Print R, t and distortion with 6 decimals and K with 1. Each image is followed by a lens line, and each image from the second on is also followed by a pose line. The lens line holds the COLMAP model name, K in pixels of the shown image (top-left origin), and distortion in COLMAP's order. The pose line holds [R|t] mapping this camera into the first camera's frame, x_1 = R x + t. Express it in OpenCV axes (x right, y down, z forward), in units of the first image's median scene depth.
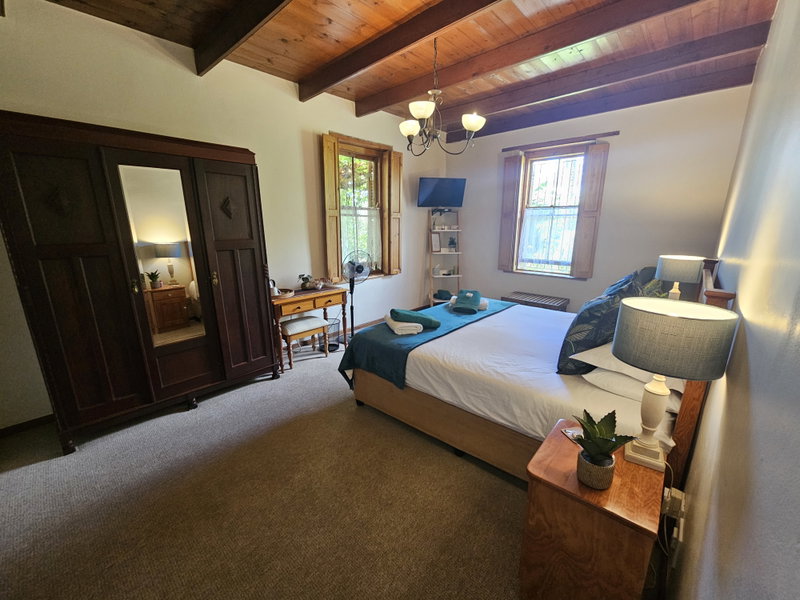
lens RADIAL K [[325.7, 0, 399.0], [0, 325.7, 303.0], [0, 0, 1]] dist [0.000964, -0.001731]
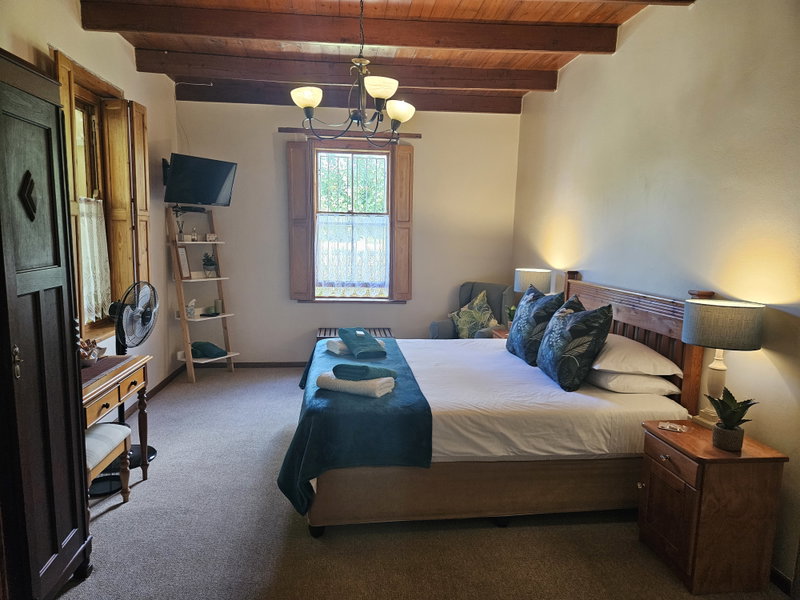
lens RADIAL K [[526.5, 0, 395.8], [0, 526.5, 302.1], [0, 0, 1]] dist [0.049771, -0.001830]
pose [[0.680990, -0.080304, 0.727876, -0.458813], [0.153980, 0.987450, -0.035119, -0.032998], [-0.715921, 0.135994, 0.684808, 0.117104]]
